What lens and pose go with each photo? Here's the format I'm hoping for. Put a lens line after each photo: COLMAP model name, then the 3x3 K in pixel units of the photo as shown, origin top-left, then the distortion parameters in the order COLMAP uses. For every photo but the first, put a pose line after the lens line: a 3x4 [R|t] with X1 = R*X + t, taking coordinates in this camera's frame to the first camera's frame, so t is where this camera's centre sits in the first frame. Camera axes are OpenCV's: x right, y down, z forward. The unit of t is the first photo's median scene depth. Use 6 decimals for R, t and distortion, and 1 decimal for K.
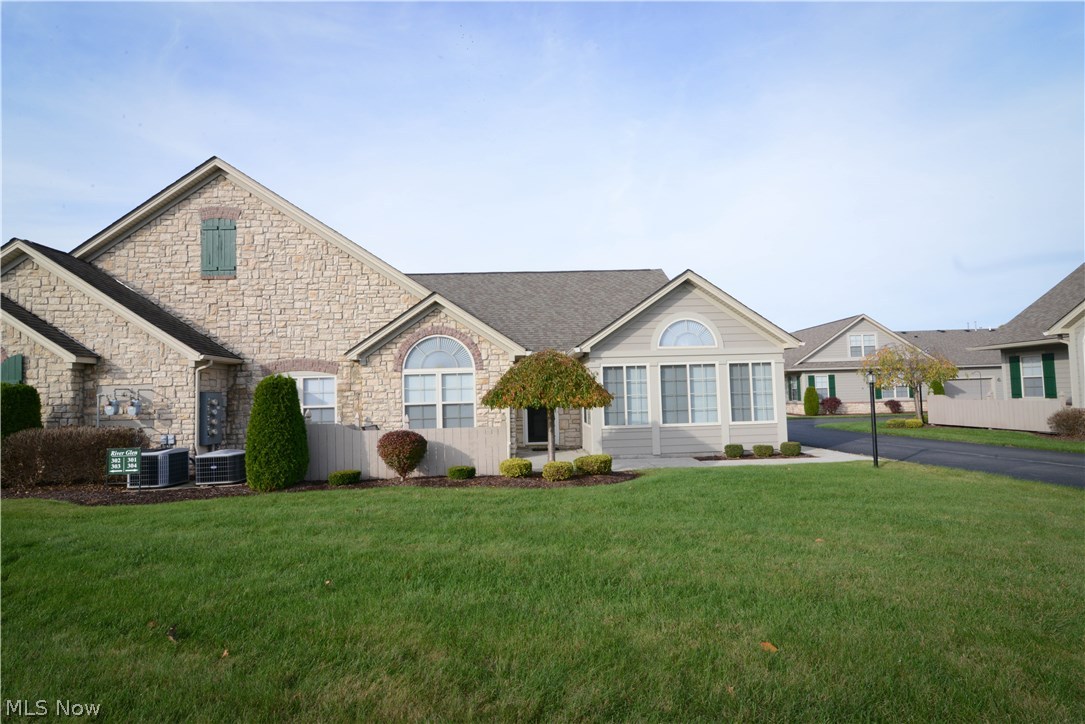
lens RADIAL K [[519.0, 0, 542.5], [0, 519.0, 362.0], [0, 0, 1]] dist [-0.003359, 0.000019]
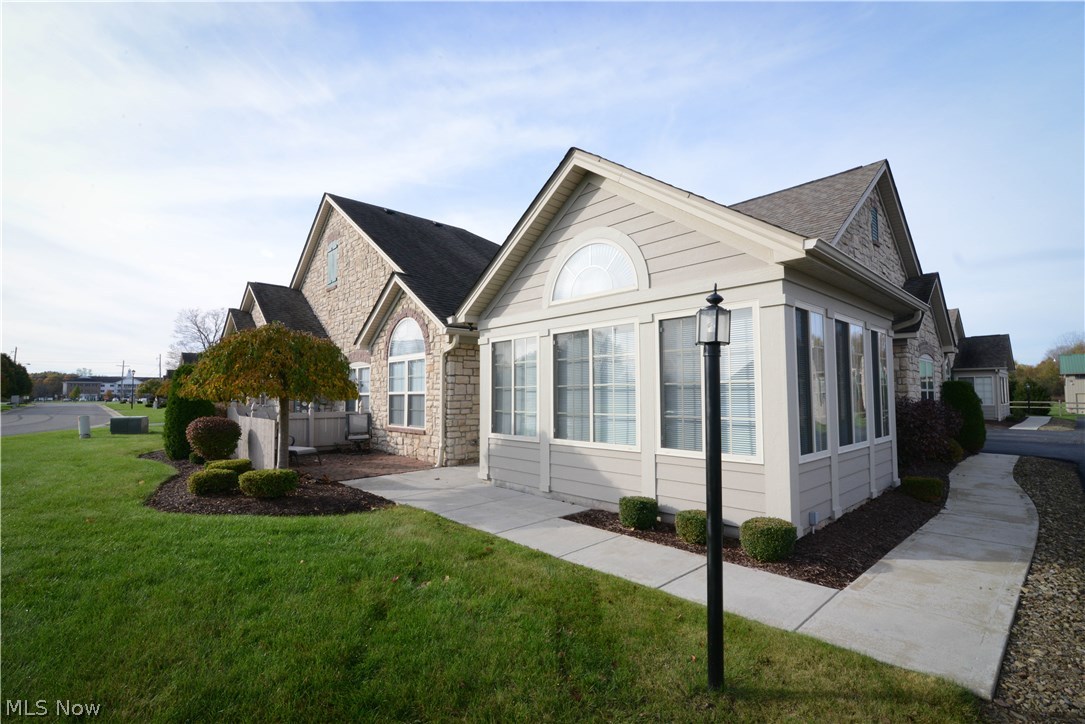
lens RADIAL K [[497.4, 0, 541.0], [0, 497.4, 364.9], [0, 0, 1]] dist [-0.014296, 0.000174]
pose [[0.638130, -0.021882, -0.769618, 0.615721], [0.037104, 0.999309, 0.002353, 0.036435], [0.769034, -0.030057, 0.638501, 0.624453]]
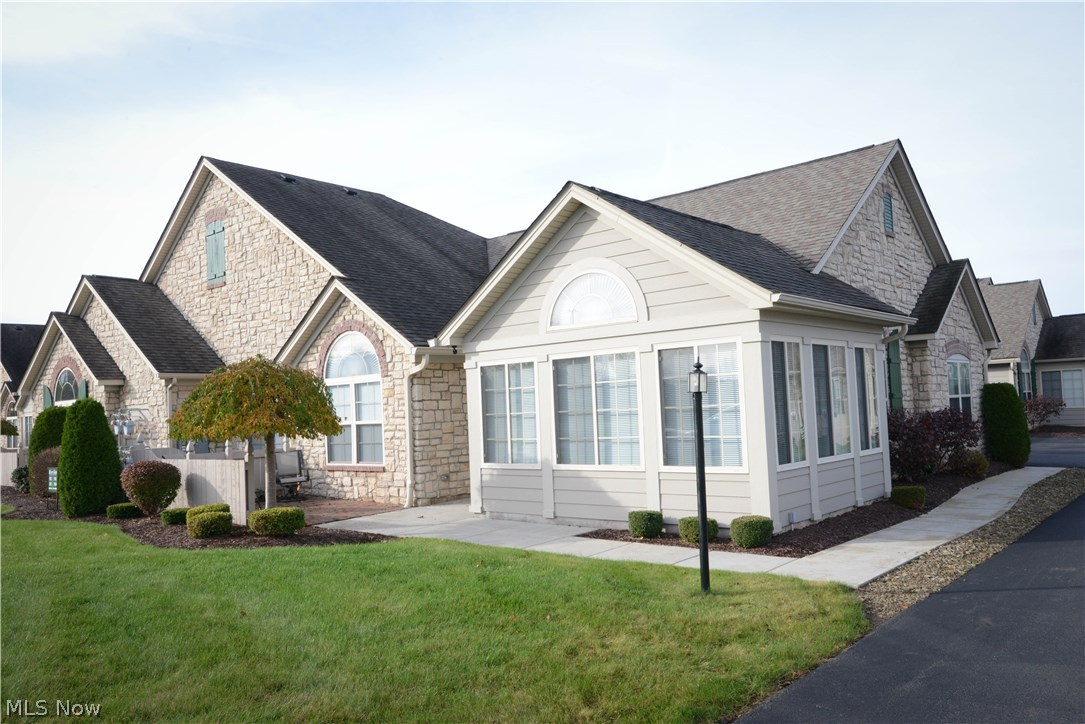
lens RADIAL K [[820.8, 0, 539.2], [0, 820.8, 364.1], [0, 0, 1]] dist [0.007829, 0.000379]
pose [[0.716478, -0.041226, -0.696391, 0.811870], [0.068004, 0.997625, 0.010907, -0.000042], [0.694287, -0.055171, 0.717580, 0.340924]]
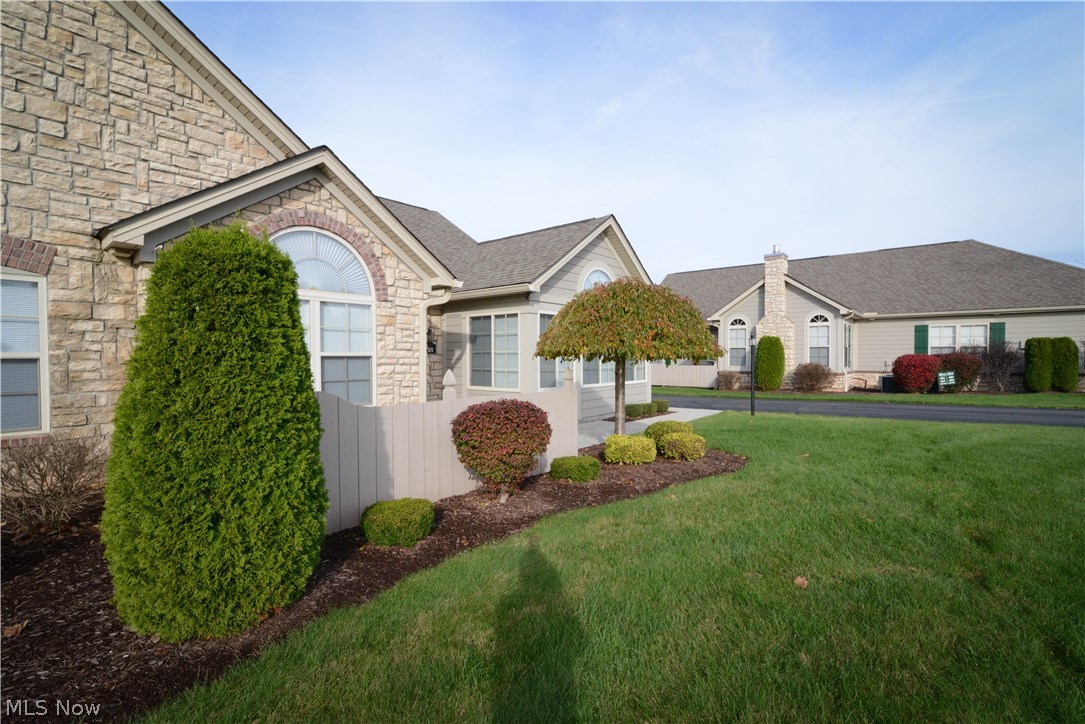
lens RADIAL K [[497.4, 0, 541.0], [0, 497.4, 364.9], [0, 0, 1]] dist [-0.014296, 0.000174]
pose [[0.676382, 0.012436, 0.736446, -0.420902], [-0.060056, 0.997459, 0.038313, 0.055718], [-0.734098, -0.070142, 0.675411, 0.468157]]
